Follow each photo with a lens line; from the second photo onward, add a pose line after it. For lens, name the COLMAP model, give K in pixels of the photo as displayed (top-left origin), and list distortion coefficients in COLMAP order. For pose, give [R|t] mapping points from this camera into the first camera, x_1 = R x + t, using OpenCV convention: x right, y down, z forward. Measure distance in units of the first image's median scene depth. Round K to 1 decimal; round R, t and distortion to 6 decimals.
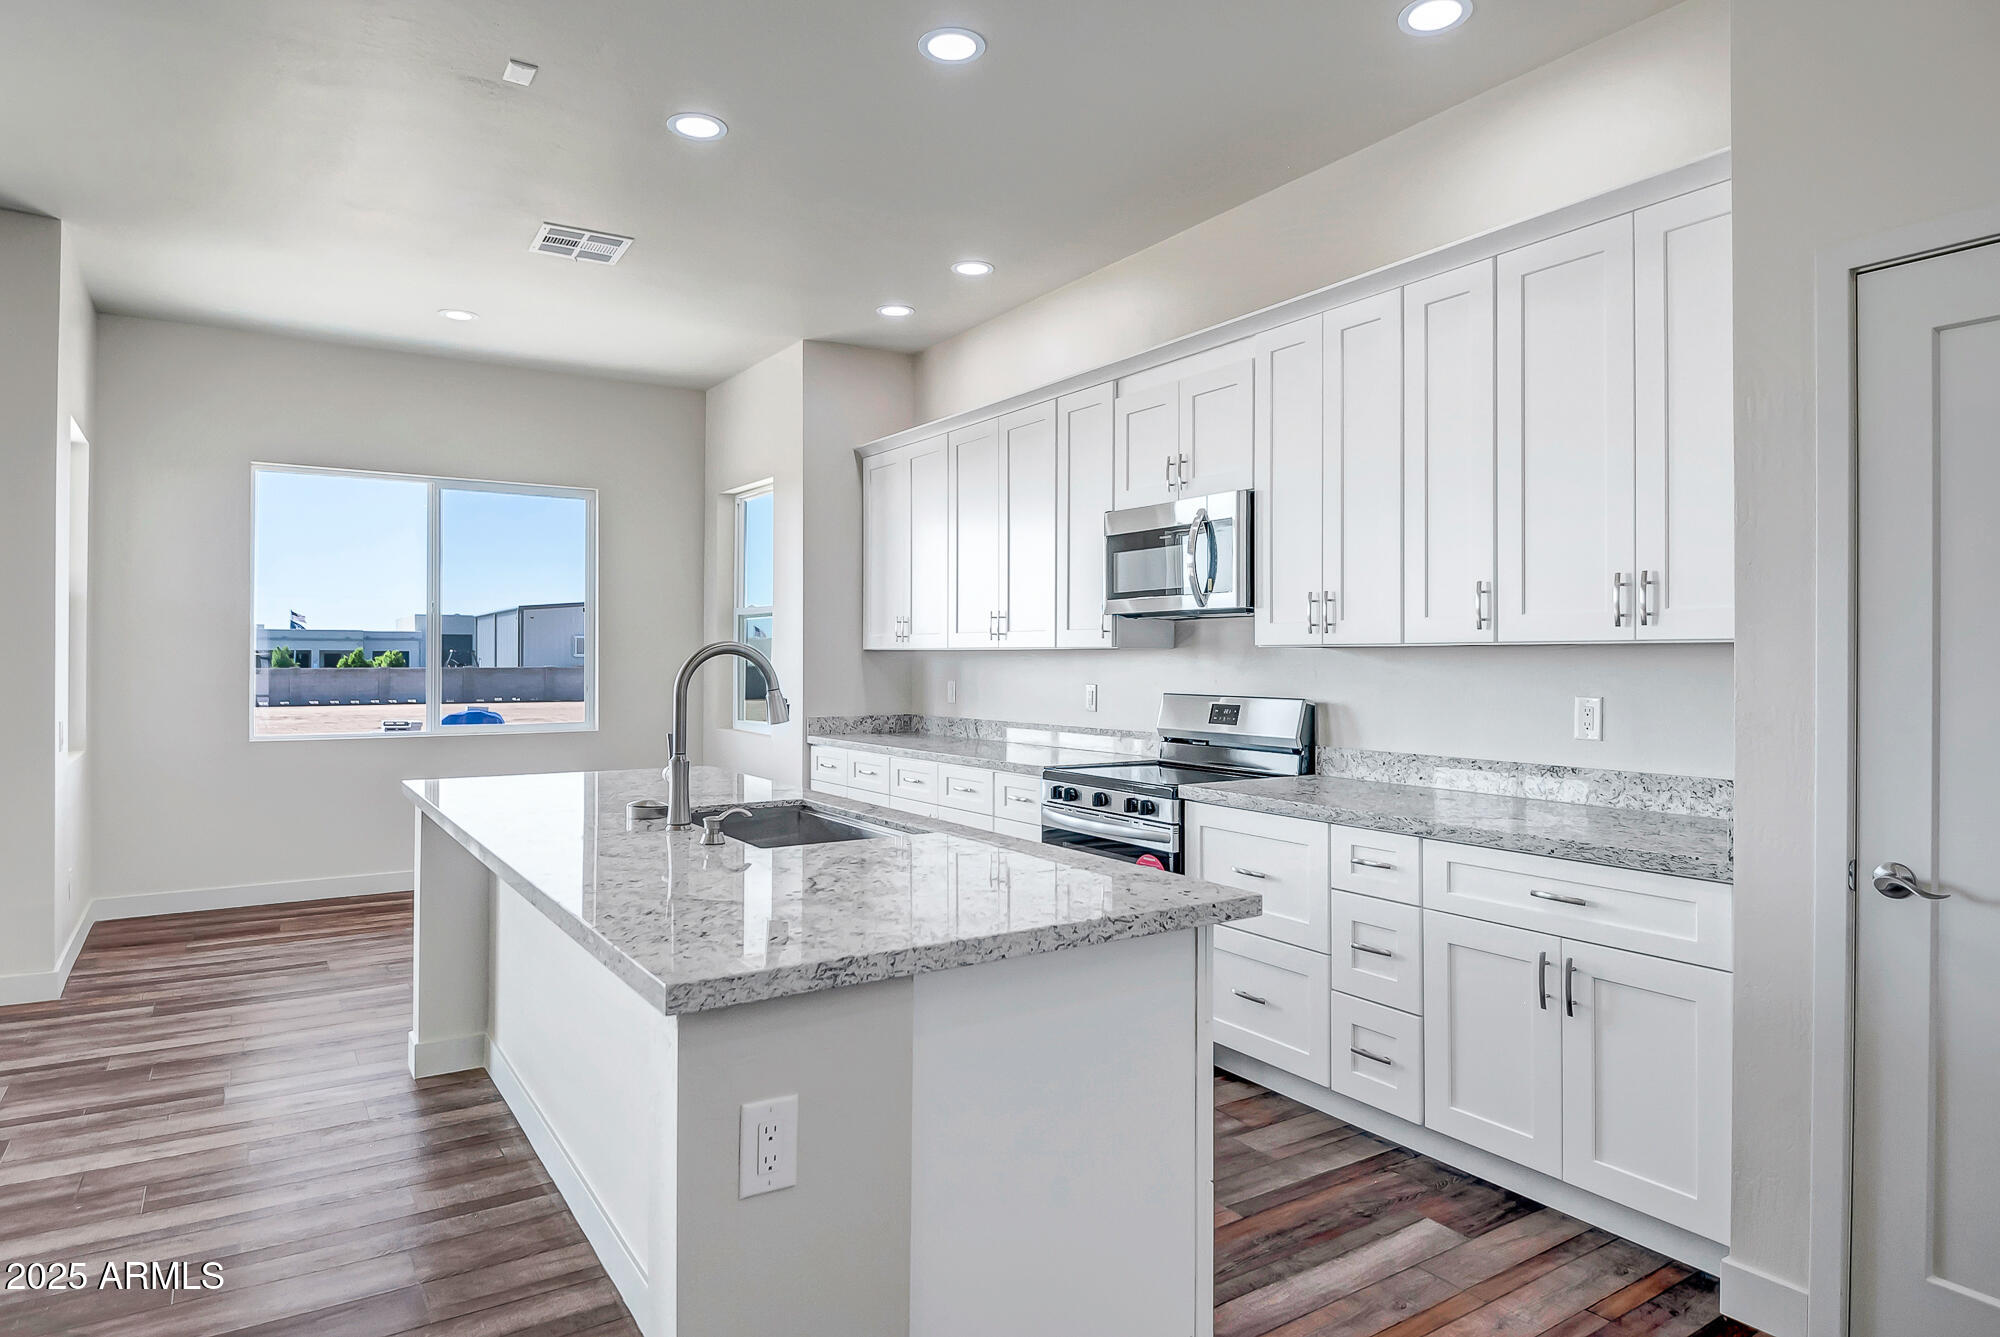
lens RADIAL K [[1175.6, 0, 1008.9], [0, 1175.6, 660.7], [0, 0, 1]] dist [0.020867, -0.001598]
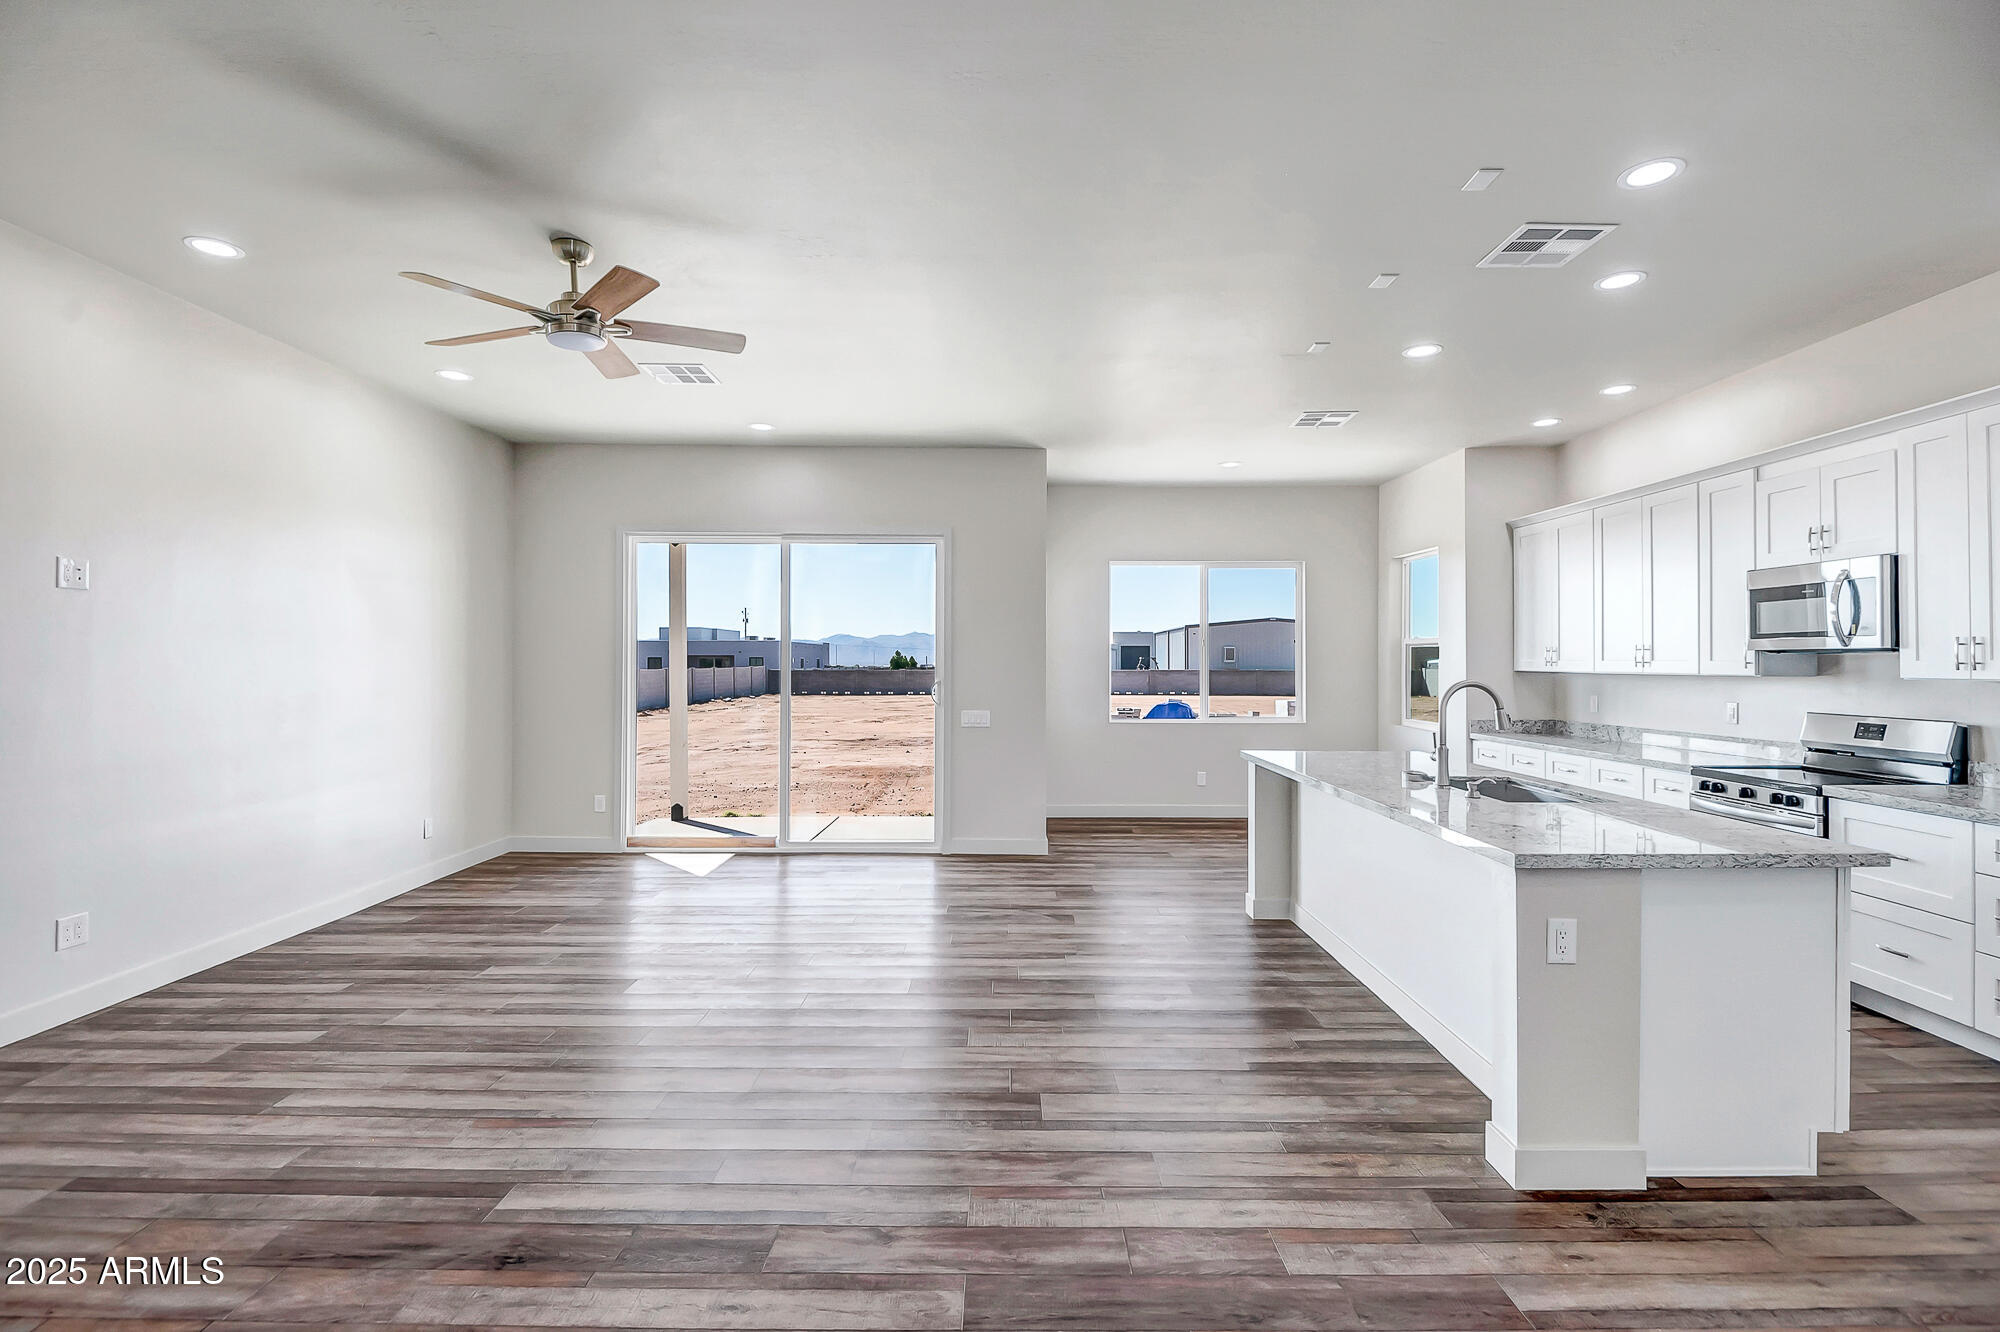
lens RADIAL K [[930.0, 0, 970.8], [0, 930.0, 652.8], [0, 0, 1]] dist [-0.015439, -0.004226]
pose [[0.821859, -0.006433, -0.569654, -0.046159], [0.000001, 0.999936, -0.011291, -0.025462], [0.569690, 0.009279, 0.821807, -0.319215]]
